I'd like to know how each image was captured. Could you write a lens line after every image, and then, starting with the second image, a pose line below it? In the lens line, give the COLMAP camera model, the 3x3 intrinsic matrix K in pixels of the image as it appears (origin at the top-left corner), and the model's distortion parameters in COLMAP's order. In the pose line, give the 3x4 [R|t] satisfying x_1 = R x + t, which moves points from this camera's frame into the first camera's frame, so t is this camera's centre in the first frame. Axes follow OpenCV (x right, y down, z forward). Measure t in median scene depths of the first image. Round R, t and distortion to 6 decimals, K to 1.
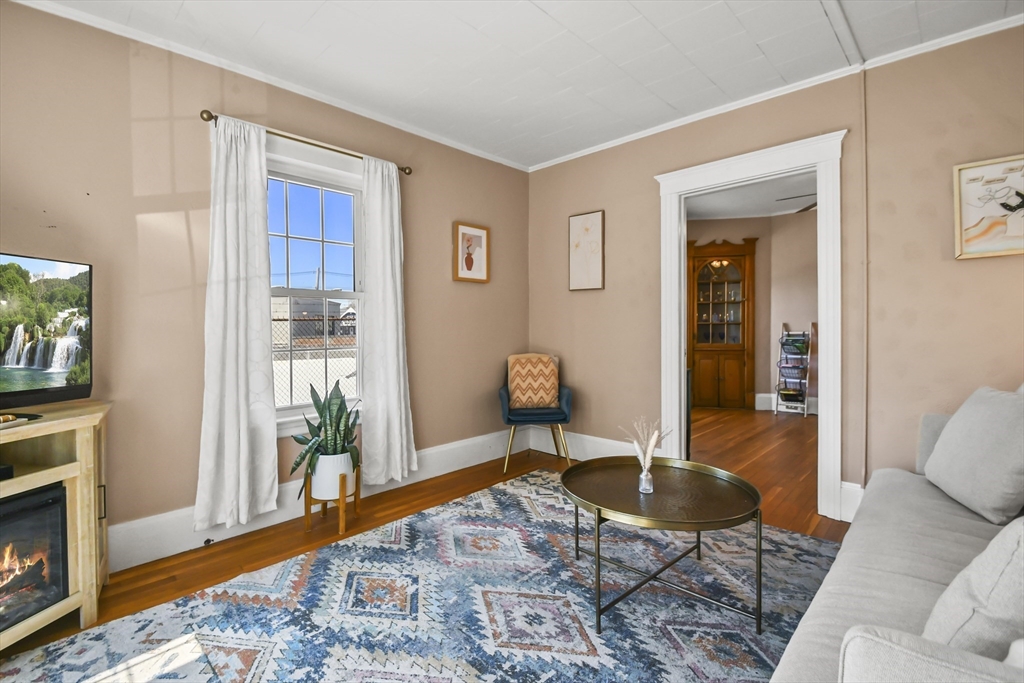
lens RADIAL K [[453.9, 0, 491.3], [0, 453.9, 349.4], [0, 0, 1]] dist [0.001499, -0.012625]
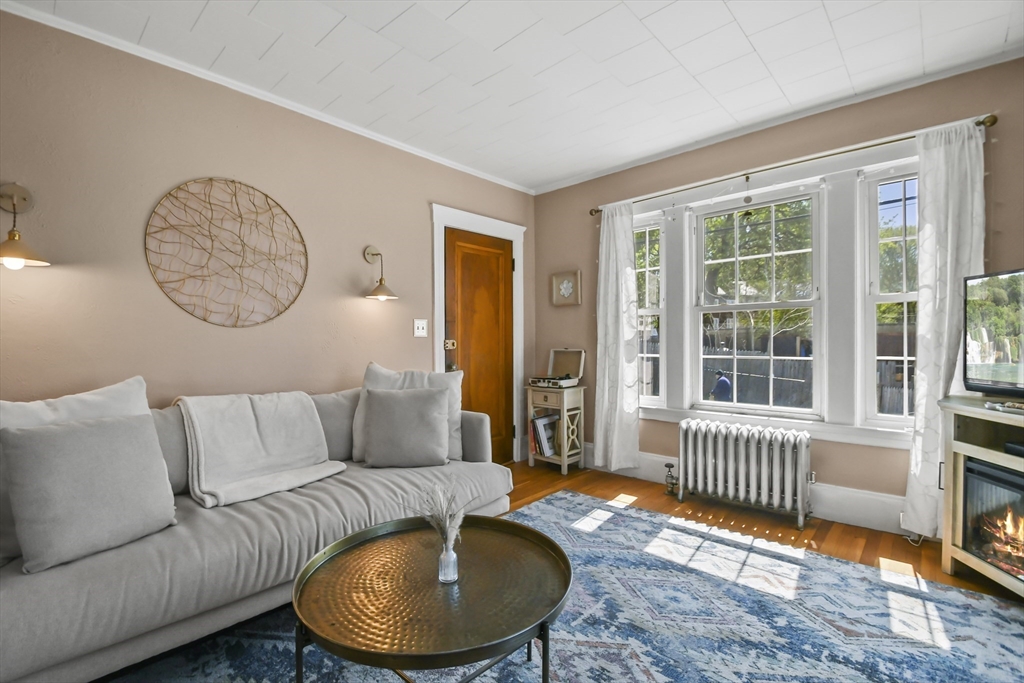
lens RADIAL K [[453.9, 0, 491.3], [0, 453.9, 349.4], [0, 0, 1]] dist [0.001499, -0.012625]
pose [[-0.999355, 0.023186, -0.027425, 0.297362], [0.021313, 0.997544, 0.066726, -0.085670], [0.028905, 0.066098, -0.997394, 1.728209]]
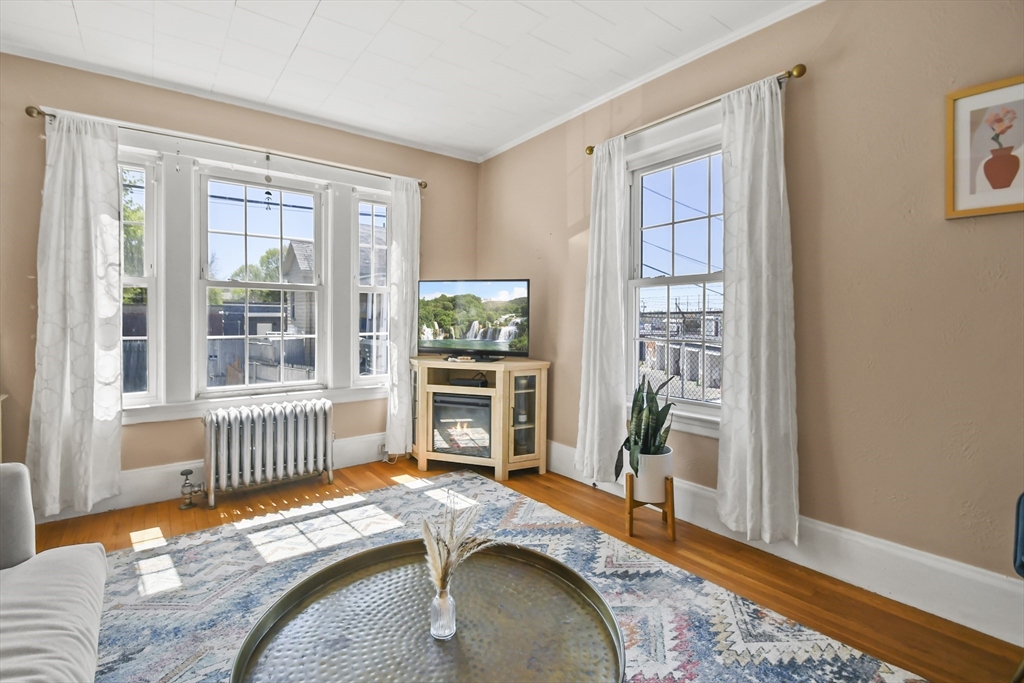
lens RADIAL K [[458.1, 0, 497.9], [0, 458.1, 332.6], [0, 0, 1]] dist [0.001567, -0.011634]
pose [[-0.128694, 0.041467, -0.990817, 0.868950], [-0.050100, 0.997578, 0.048258, -0.063773], [0.990418, 0.055850, -0.126305, 1.143771]]
